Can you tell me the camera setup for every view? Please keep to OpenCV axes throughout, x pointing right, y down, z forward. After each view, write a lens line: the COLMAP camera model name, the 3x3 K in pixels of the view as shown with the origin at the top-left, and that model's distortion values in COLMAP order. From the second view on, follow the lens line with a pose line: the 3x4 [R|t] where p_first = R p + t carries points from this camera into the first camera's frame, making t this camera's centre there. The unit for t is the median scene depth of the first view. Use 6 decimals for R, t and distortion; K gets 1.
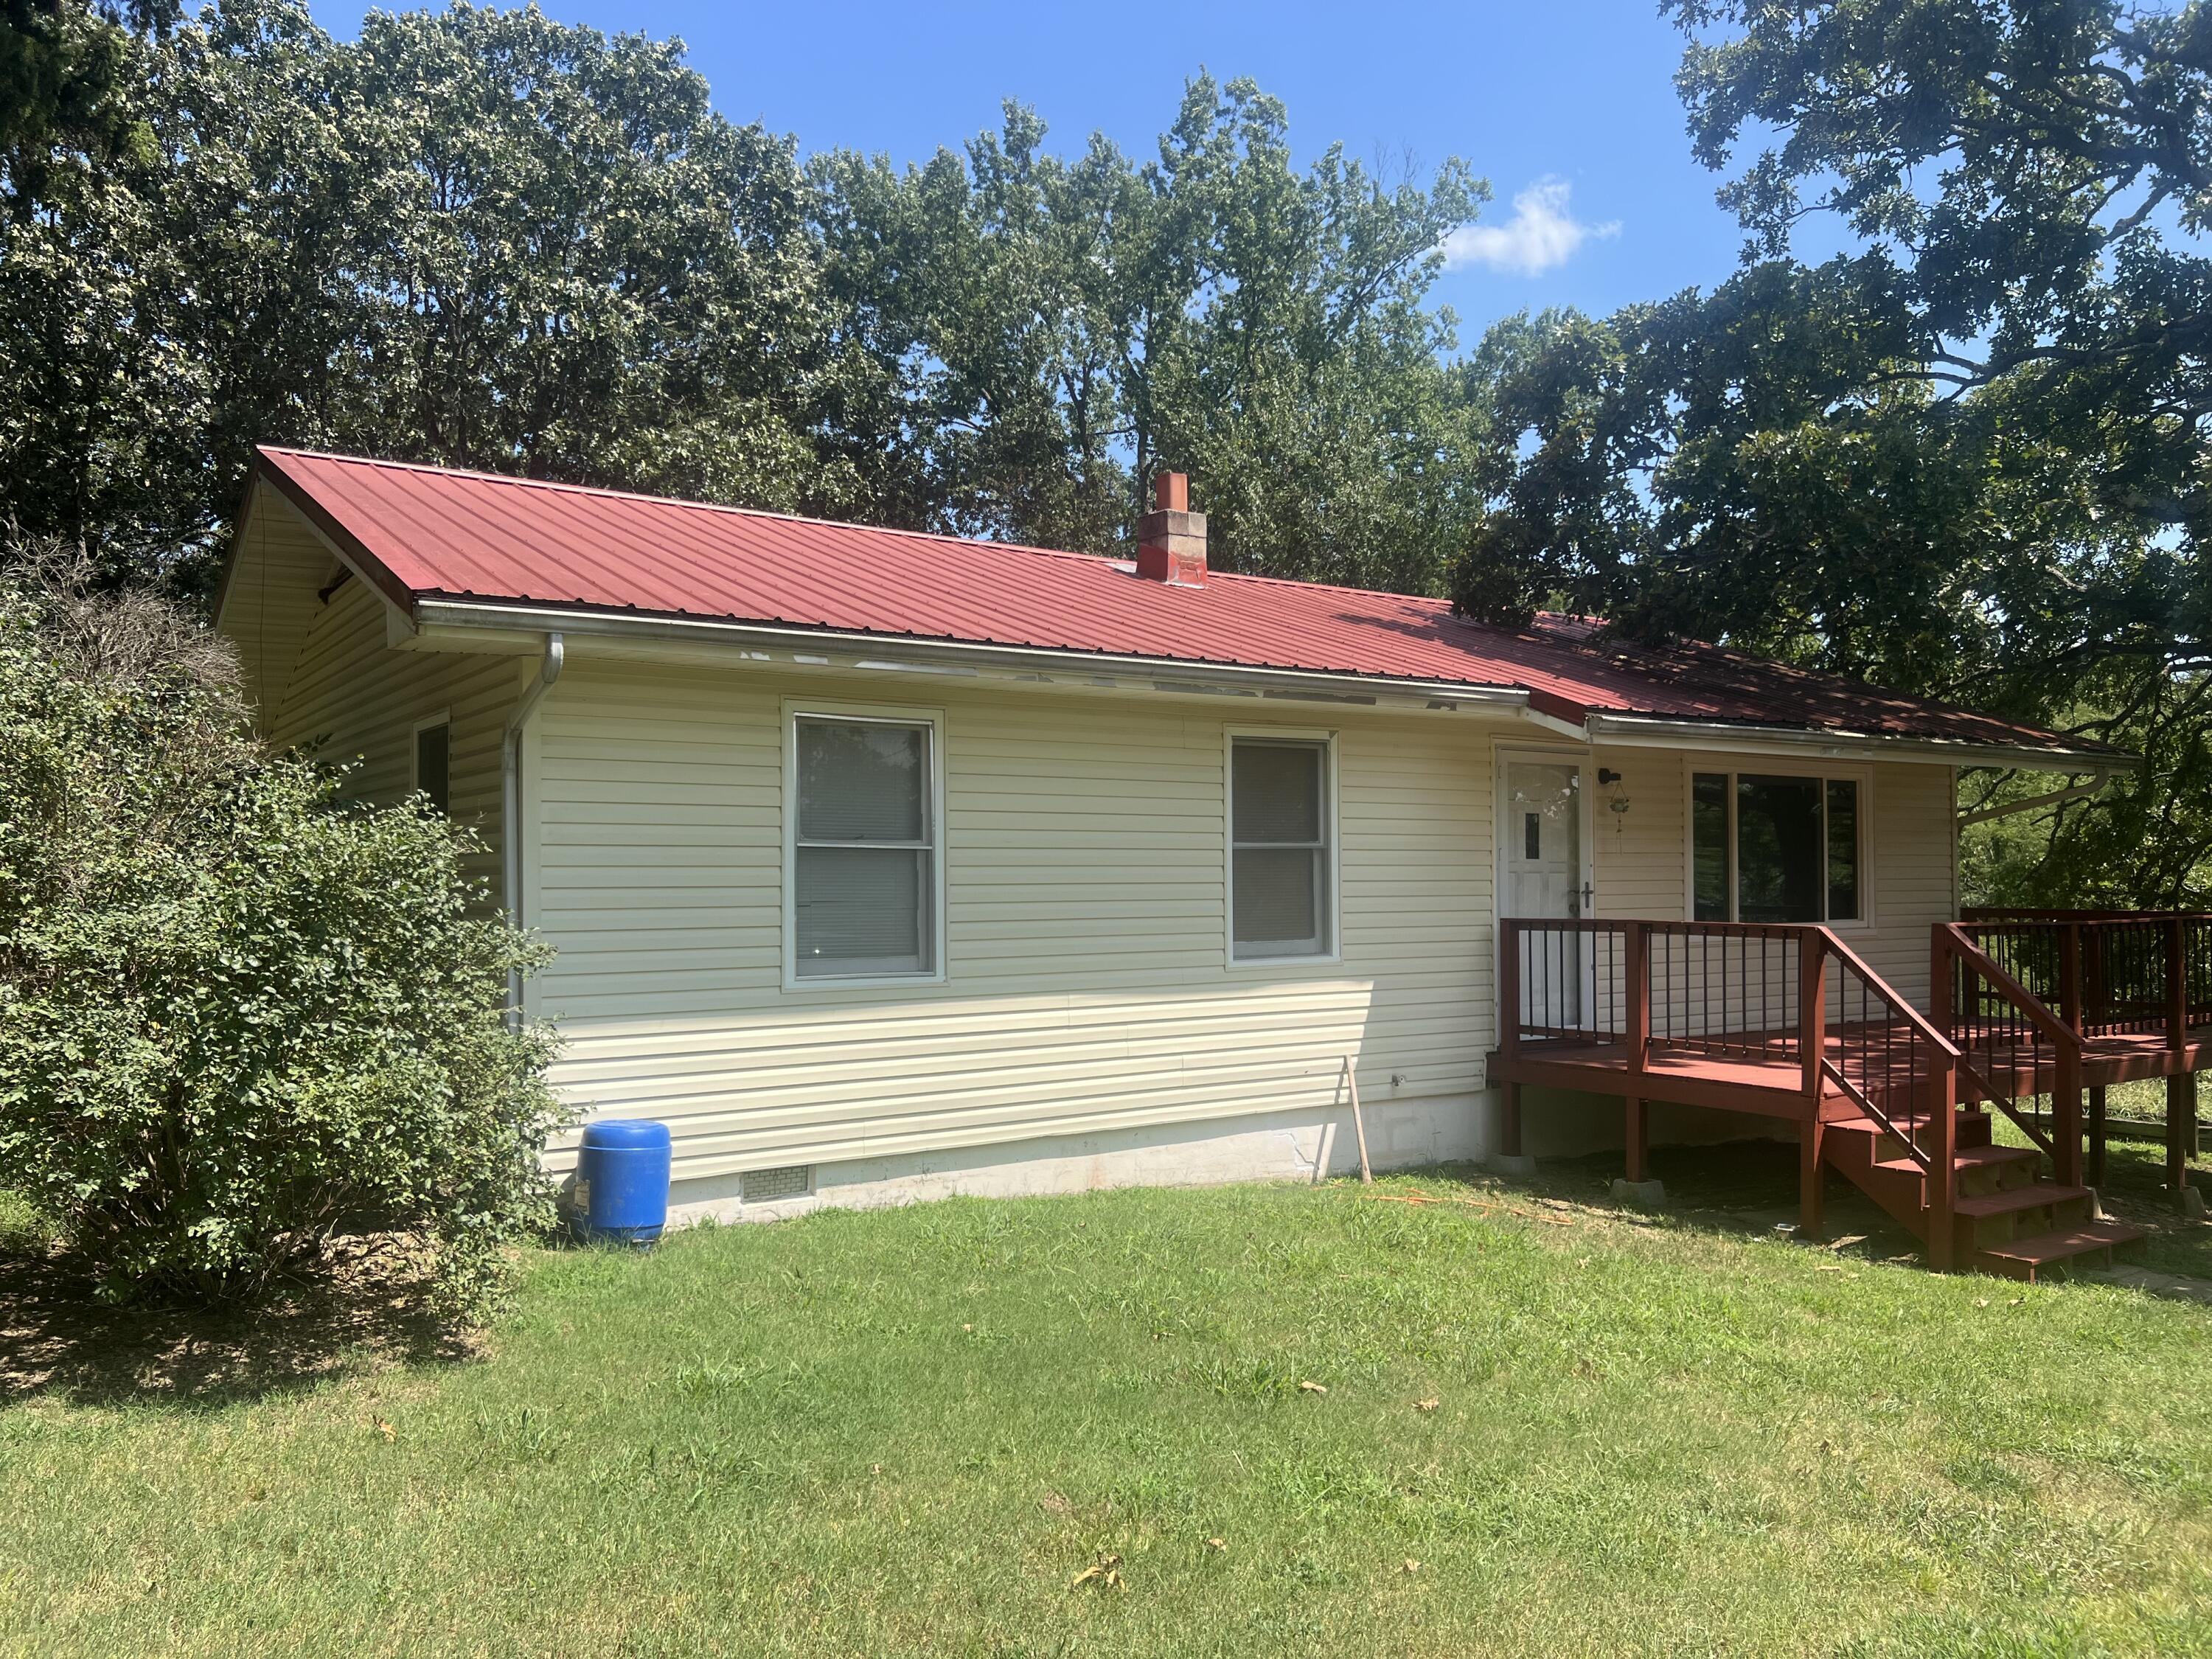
lens RADIAL K [[1653.8, 0, 1115.8], [0, 1653.8, 824.9], [0, 0, 1]] dist [0.044204, -0.044960]
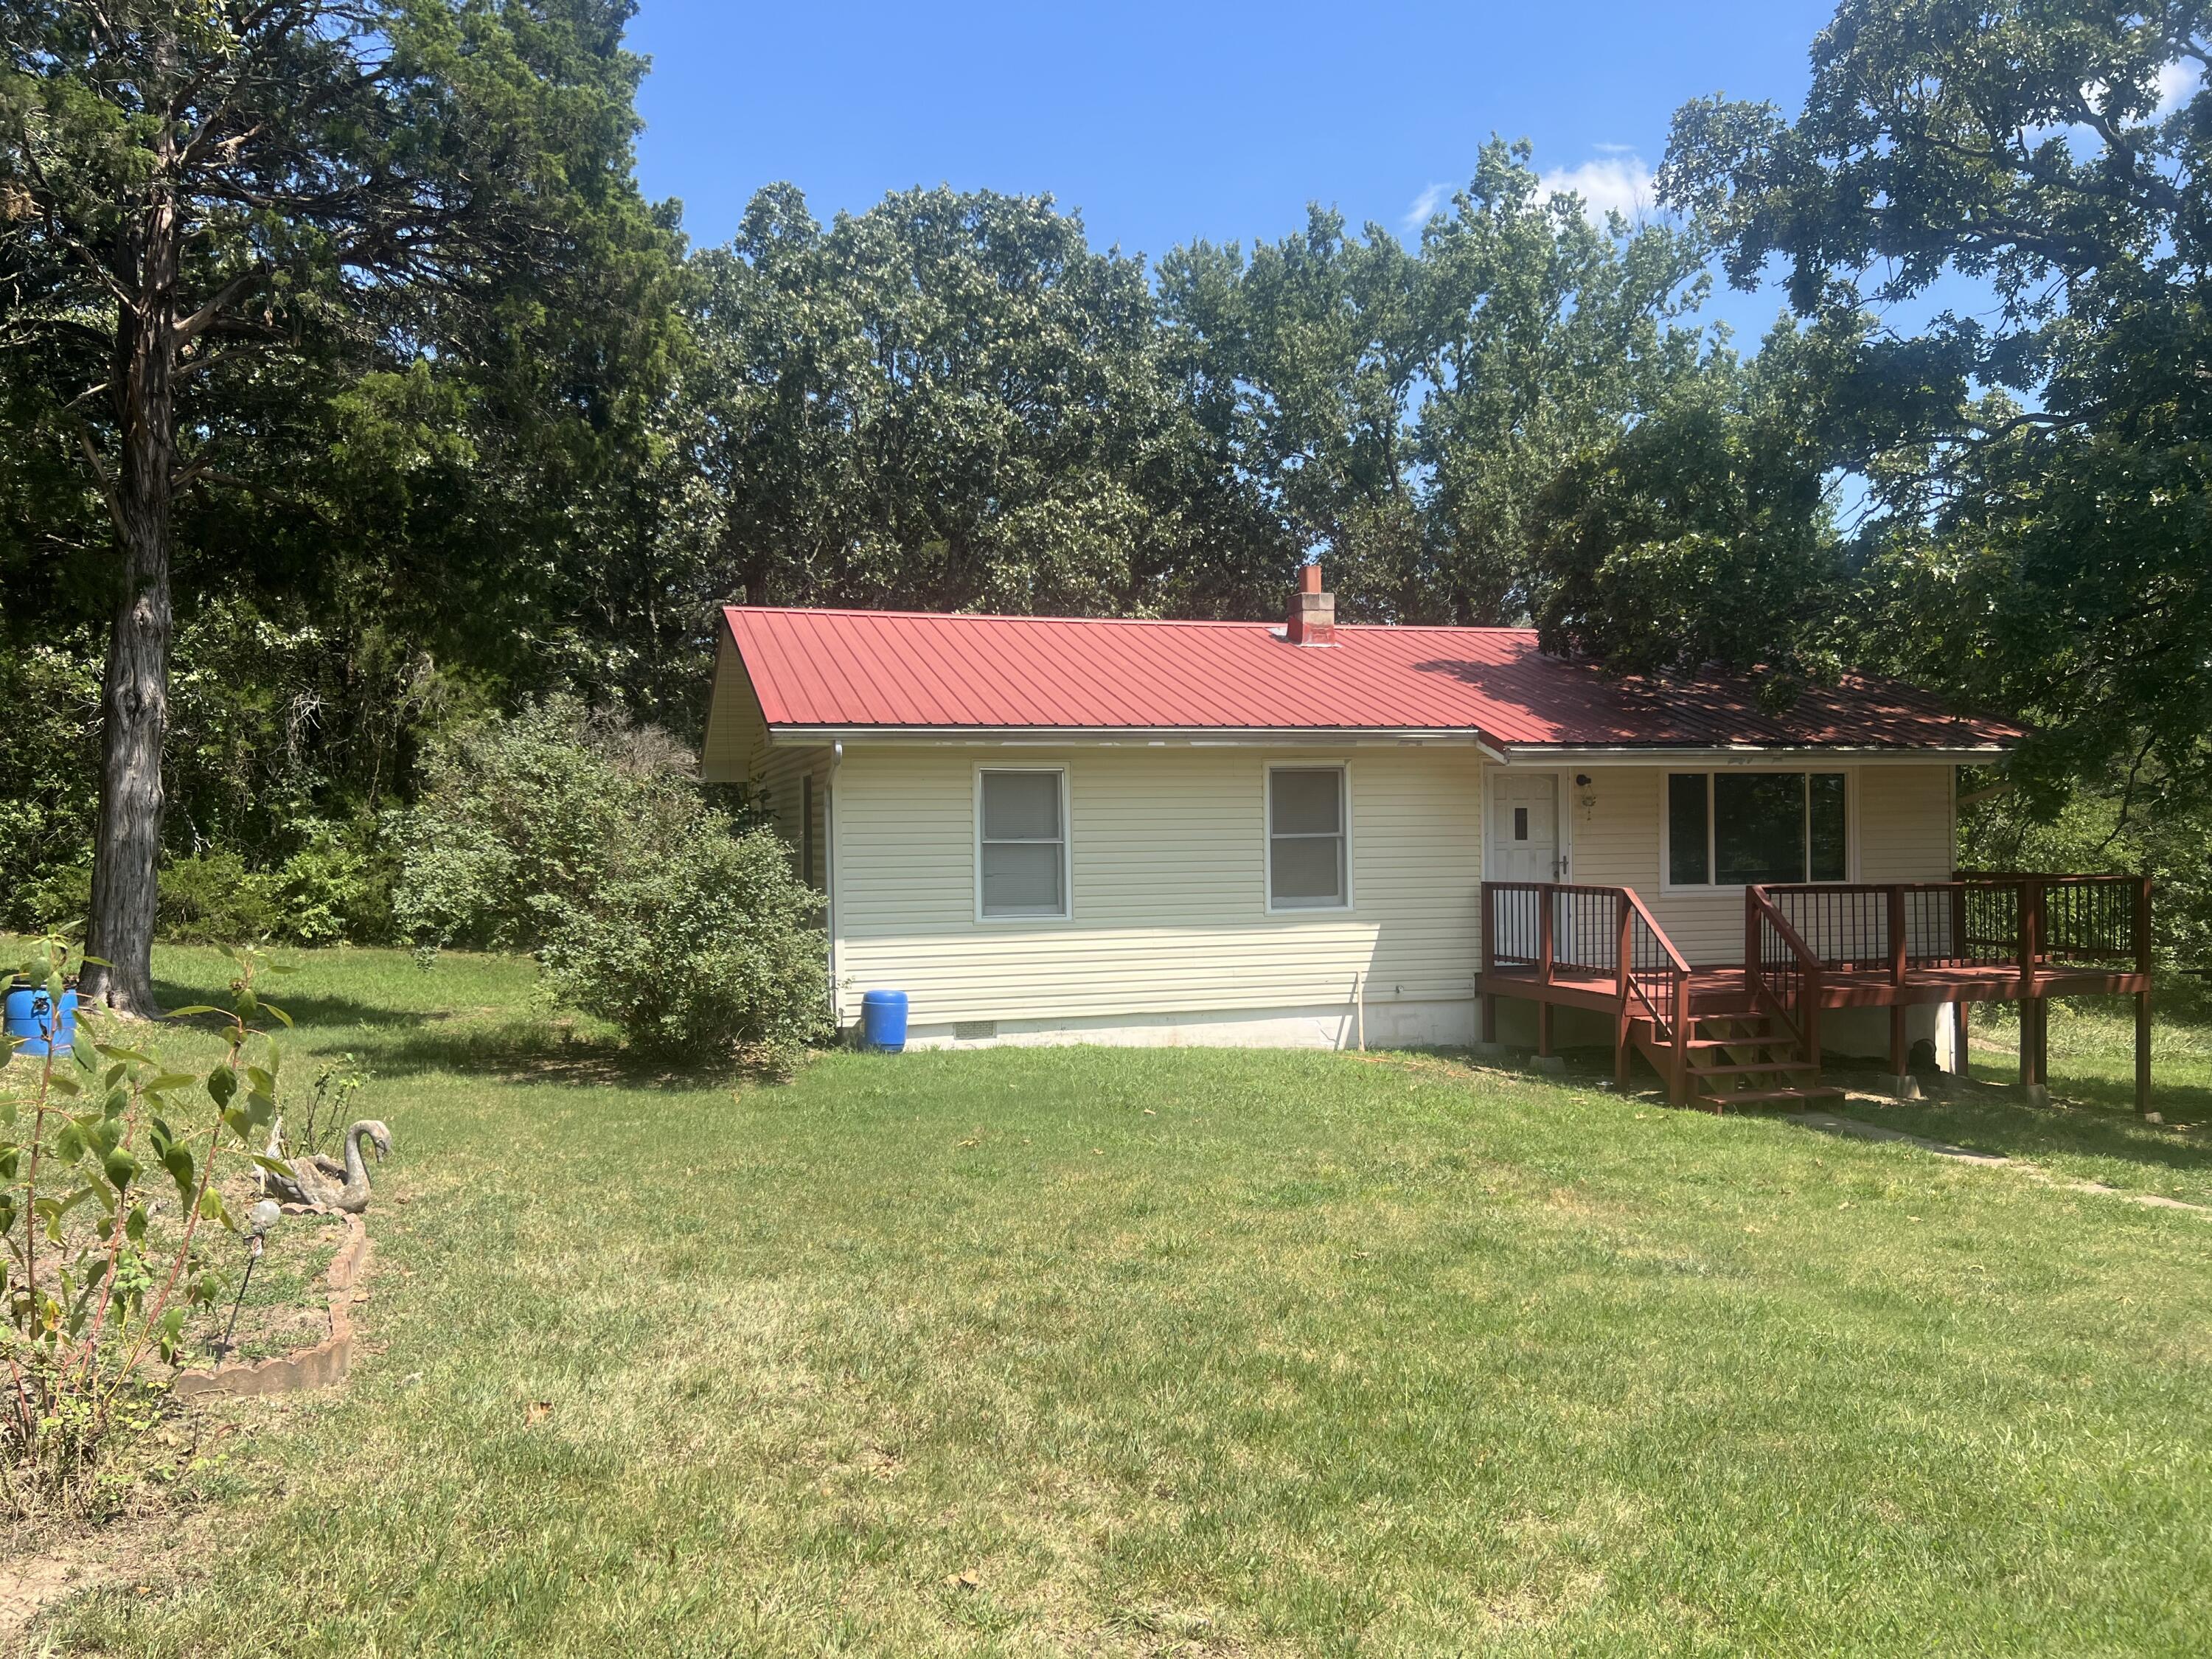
lens RADIAL K [[1653.8, 0, 1105.5], [0, 1653.8, 848.0], [0, 0, 1]] dist [0.044204, -0.044960]
pose [[0.952507, -0.004761, -0.304480, 0.409835], [0.017987, 0.999012, 0.040650, -0.044327], [0.303985, -0.044196, 0.951651, -0.560987]]
